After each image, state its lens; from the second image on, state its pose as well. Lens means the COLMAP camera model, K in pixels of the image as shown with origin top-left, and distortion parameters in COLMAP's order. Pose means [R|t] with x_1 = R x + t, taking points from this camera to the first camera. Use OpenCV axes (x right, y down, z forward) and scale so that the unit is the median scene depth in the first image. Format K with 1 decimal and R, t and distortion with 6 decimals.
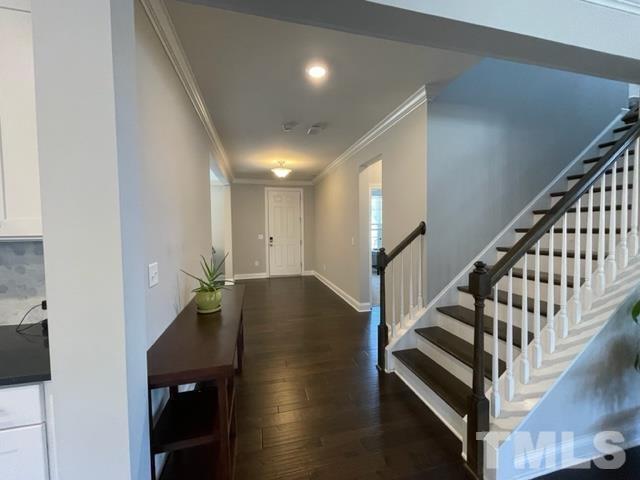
lens RADIAL K [[259.5, 0, 317.1], [0, 259.5, 240.0], [0, 0, 1]] dist [-0.002032, 0.000579]
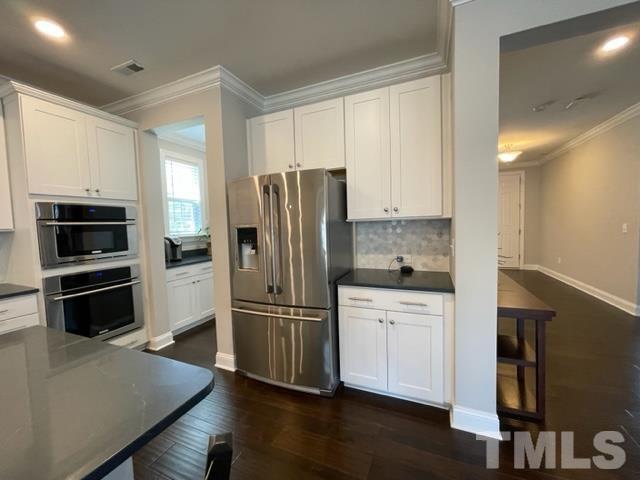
lens RADIAL K [[259.5, 0, 324.2], [0, 259.5, 239.0], [0, 0, 1]] dist [-0.002032, 0.000579]
pose [[0.807087, 0.025878, -0.589865, -0.113243], [-0.009455, 0.999477, 0.030910, 0.017807], [0.590356, -0.019370, 0.806910, -0.159666]]
